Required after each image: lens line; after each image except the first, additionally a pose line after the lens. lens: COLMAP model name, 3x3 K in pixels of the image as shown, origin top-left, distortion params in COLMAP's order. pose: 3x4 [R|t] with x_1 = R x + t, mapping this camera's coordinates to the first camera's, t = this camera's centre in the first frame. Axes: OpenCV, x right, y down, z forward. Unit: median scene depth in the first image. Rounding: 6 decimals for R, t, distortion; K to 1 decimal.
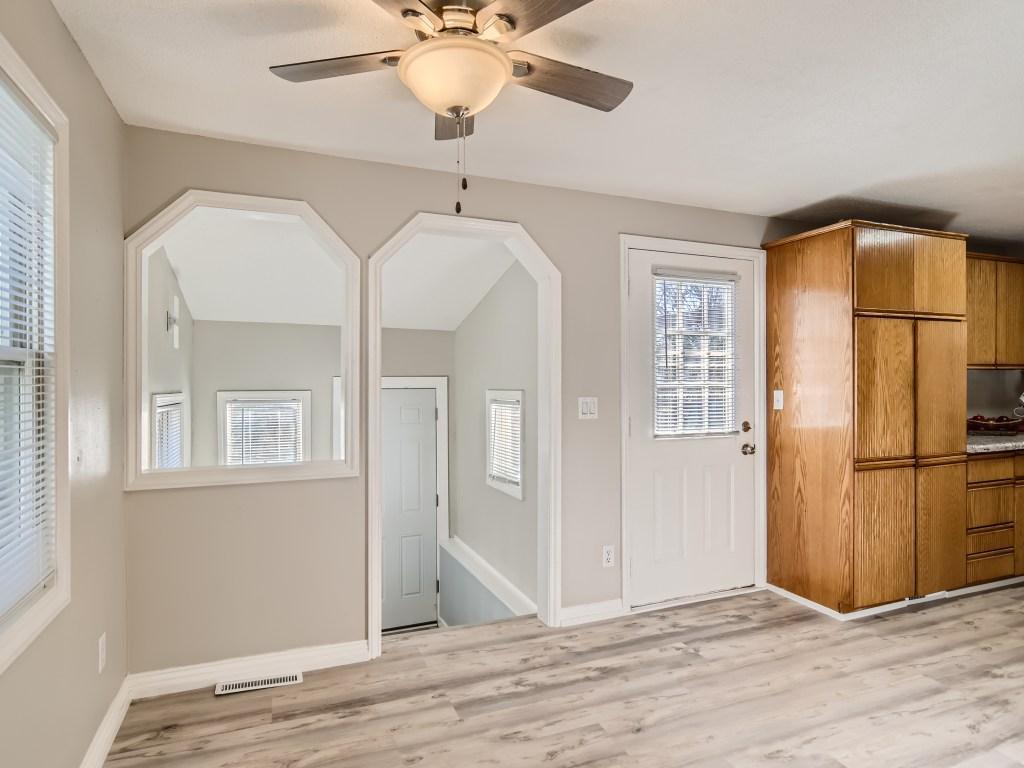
lens RADIAL K [[581.1, 0, 506.3], [0, 581.1, 381.5], [0, 0, 1]] dist [-0.024811, 0.009294]
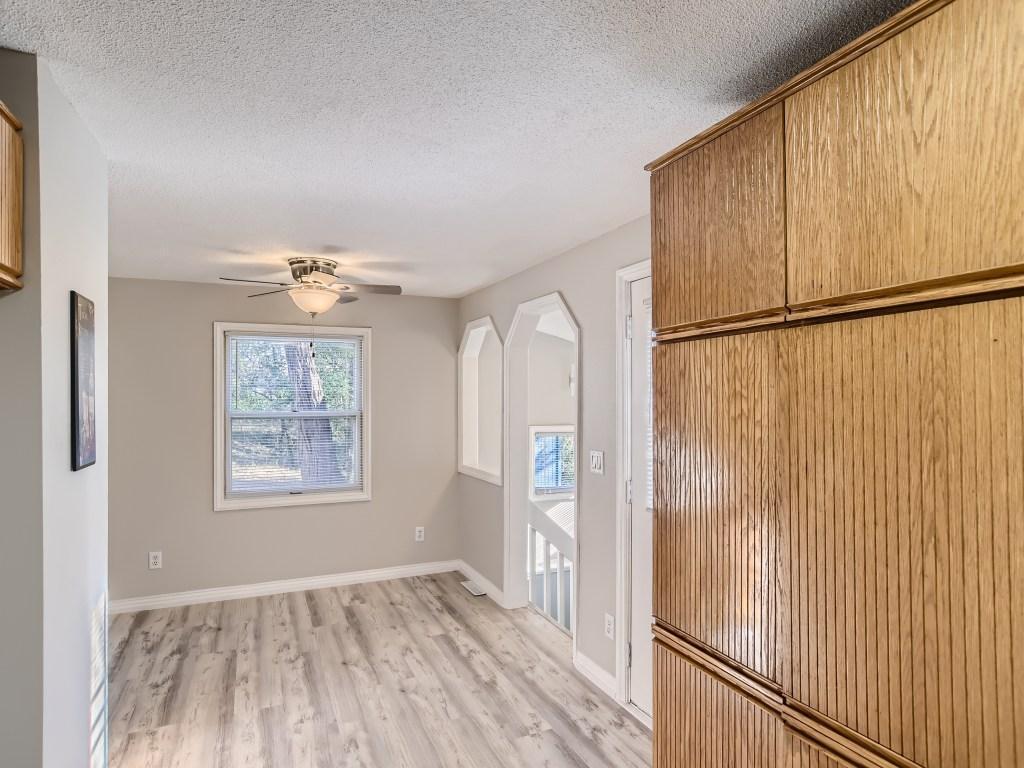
lens RADIAL K [[581.1, 0, 523.2], [0, 581.1, 402.5], [0, 0, 1]] dist [-0.024811, 0.009294]
pose [[0.057005, 0.011147, -0.998312, 1.115747], [-0.000838, 0.999938, 0.011117, -0.065215], [0.998374, 0.000202, 0.057011, 0.839235]]
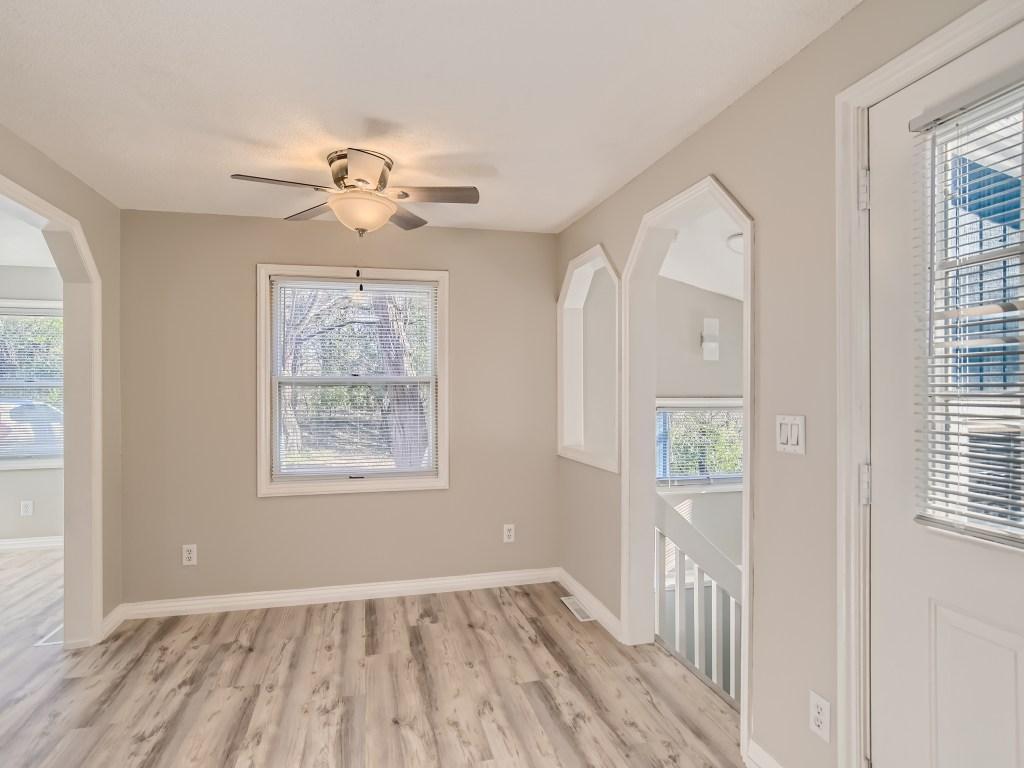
lens RADIAL K [[581.1, 0, 519.4], [0, 581.1, 393.5], [0, 0, 1]] dist [-0.024811, 0.009294]
pose [[-0.117161, 0.010900, -0.993053, 0.756575], [0.002720, 0.999940, 0.010655, -0.001673], [0.993109, -0.001452, -0.117184, 0.816031]]
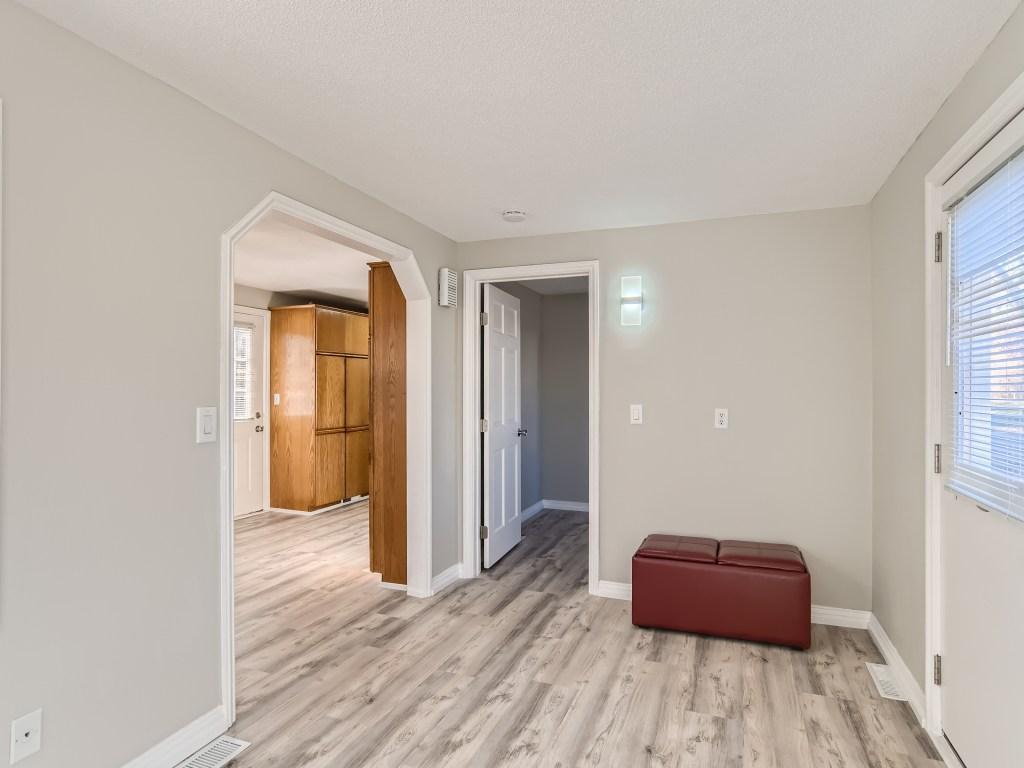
lens RADIAL K [[581.1, 0, 502.9], [0, 581.1, 383.5], [0, 0, 1]] dist [-0.024811, 0.009294]
pose [[0.686161, 0.009261, 0.727391, -0.366808], [-0.003293, 0.999948, -0.009625, -0.000435], [-0.727442, 0.004209, 0.686156, -0.765724]]
